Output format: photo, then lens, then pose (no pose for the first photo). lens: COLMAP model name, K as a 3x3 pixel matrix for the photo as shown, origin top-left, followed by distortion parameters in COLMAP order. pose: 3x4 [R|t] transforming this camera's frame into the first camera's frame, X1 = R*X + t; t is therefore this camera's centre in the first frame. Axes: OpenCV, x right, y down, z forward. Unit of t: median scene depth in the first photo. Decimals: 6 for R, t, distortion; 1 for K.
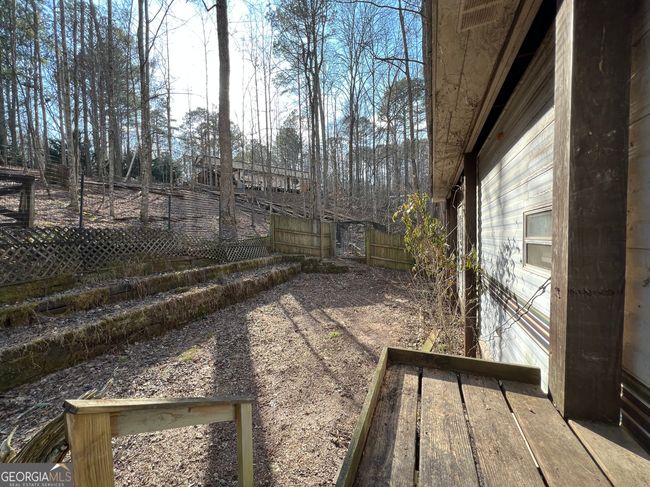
lens RADIAL K [[260.0, 0, 325.1], [0, 260.0, 247.0], [0, 0, 1]] dist [0.000022, 0.000037]
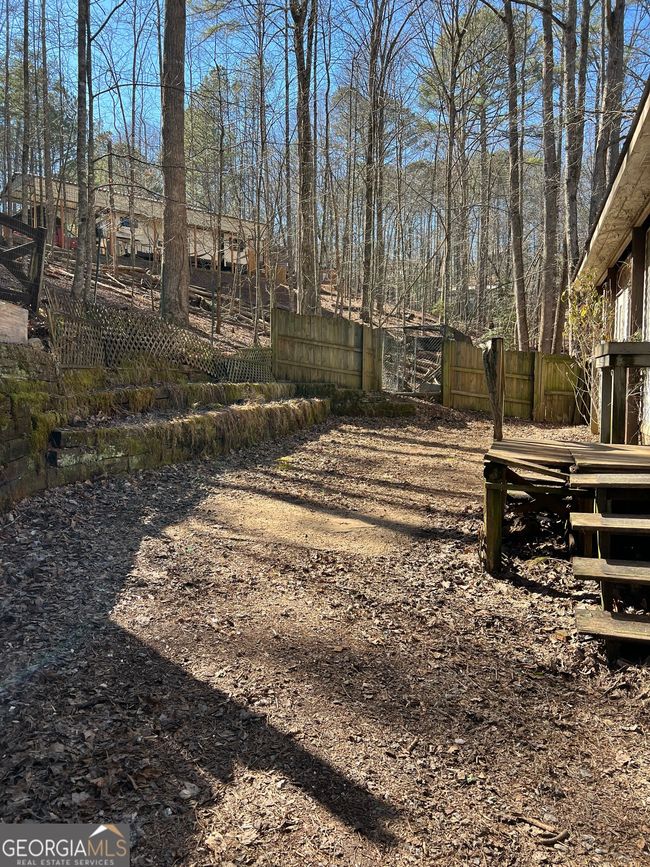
lens RADIAL K [[645.4, 0, 324.4], [0, 645.4, 449.1], [0, 0, 1]] dist [0.017530, -0.002773]
pose [[0.995936, 0.013396, 0.089064, -0.214049], [-0.018269, 0.998367, 0.054126, 0.090933], [-0.088194, -0.055533, 0.994554, -0.353640]]
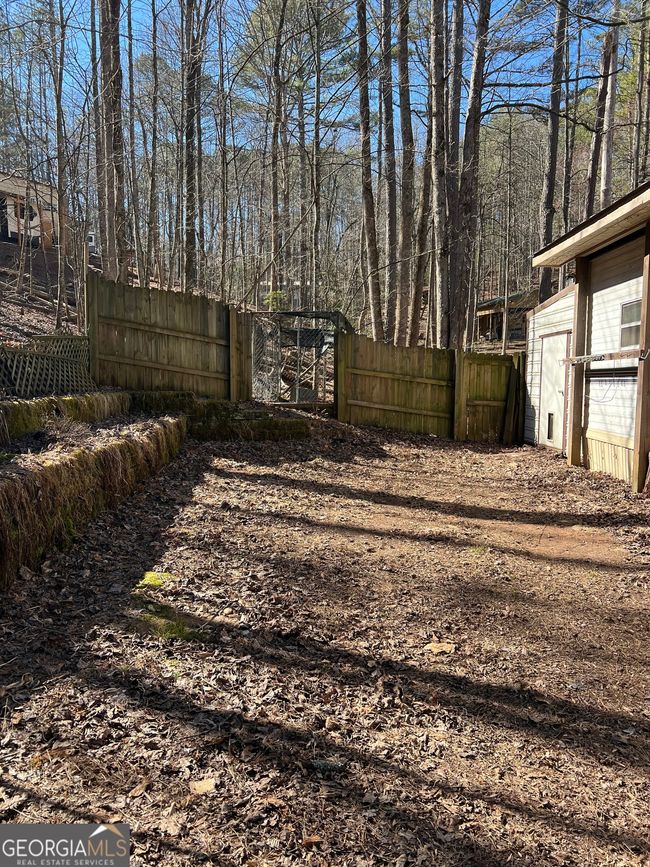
lens RADIAL K [[645.4, 0, 324.4], [0, 645.4, 449.1], [0, 0, 1]] dist [0.017530, -0.002773]
pose [[0.928940, -0.014047, 0.369963, -0.235290], [-0.008171, 0.998259, 0.058420, 0.052977], [-0.370140, -0.057291, 0.927208, 0.076829]]
